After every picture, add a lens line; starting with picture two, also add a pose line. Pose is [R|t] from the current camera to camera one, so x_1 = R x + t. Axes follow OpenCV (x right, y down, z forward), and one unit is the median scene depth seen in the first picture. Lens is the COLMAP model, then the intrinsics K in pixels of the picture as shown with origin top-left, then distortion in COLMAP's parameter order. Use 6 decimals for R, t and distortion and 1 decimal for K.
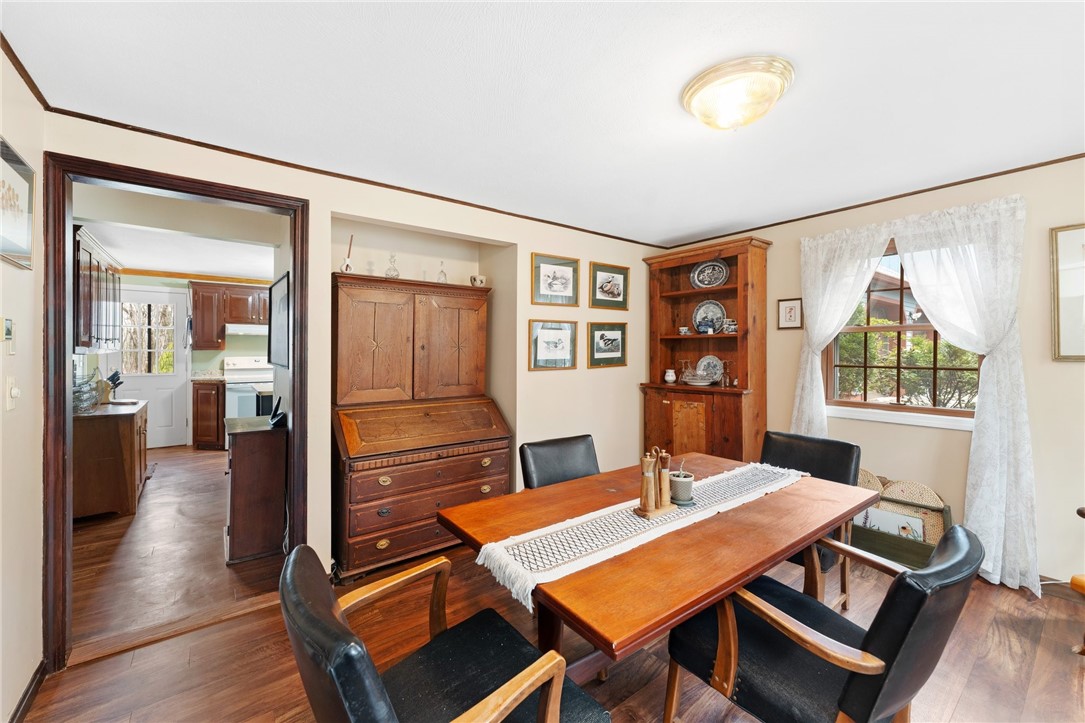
lens RADIAL K [[432.8, 0, 542.4], [0, 432.8, 350.6], [0, 0, 1]] dist [0.000310, 0.000019]
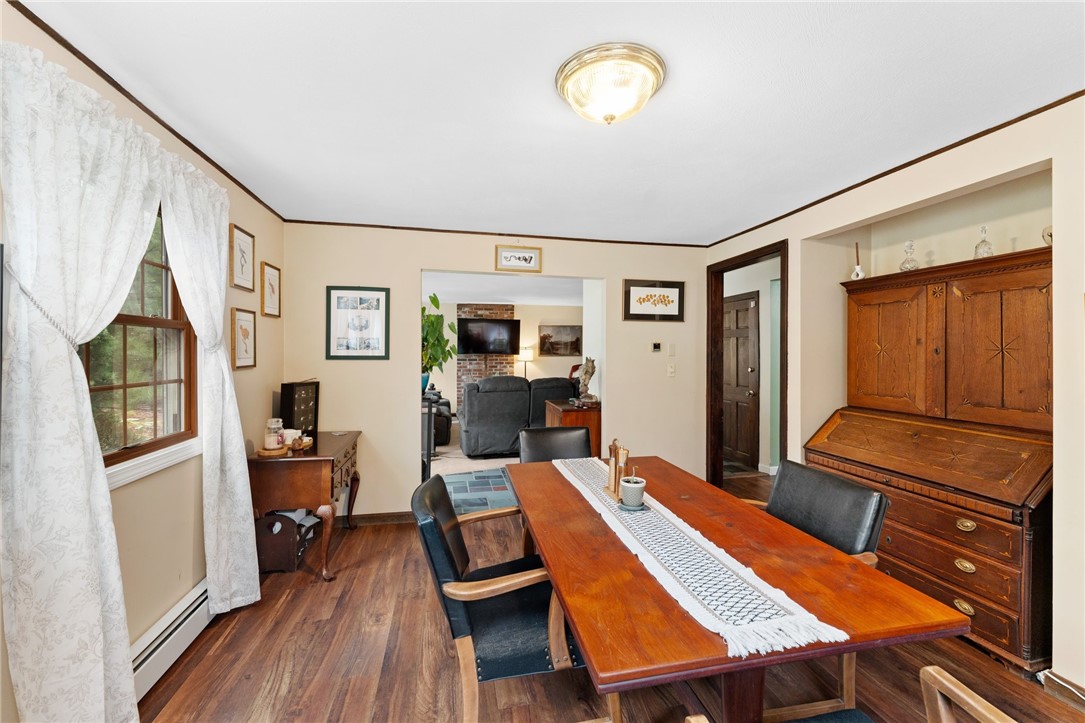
lens RADIAL K [[432.8, 0, 542.4], [0, 432.8, 350.6], [0, 0, 1]] dist [0.000310, 0.000019]
pose [[-0.432954, -0.003470, -0.901409, 0.755282], [-0.000501, 0.999993, -0.003608, -0.005342], [0.901416, -0.001111, -0.432953, 0.717683]]
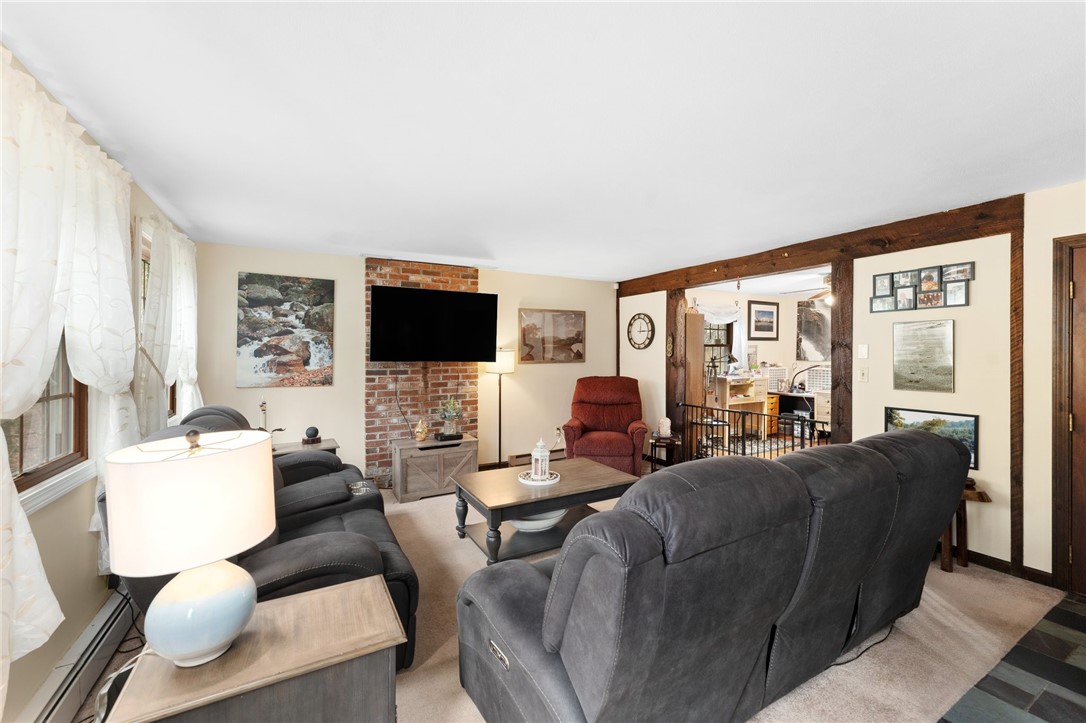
lens RADIAL K [[433.2, 0, 542.9], [0, 433.2, 350.6], [0, 0, 1]] dist [0.000310, 0.000019]
pose [[-0.140577, -0.004998, -0.990057, 0.552505], [-0.001080, 0.999987, -0.004895, -0.008031], [0.990069, 0.000381, -0.140581, 0.524228]]
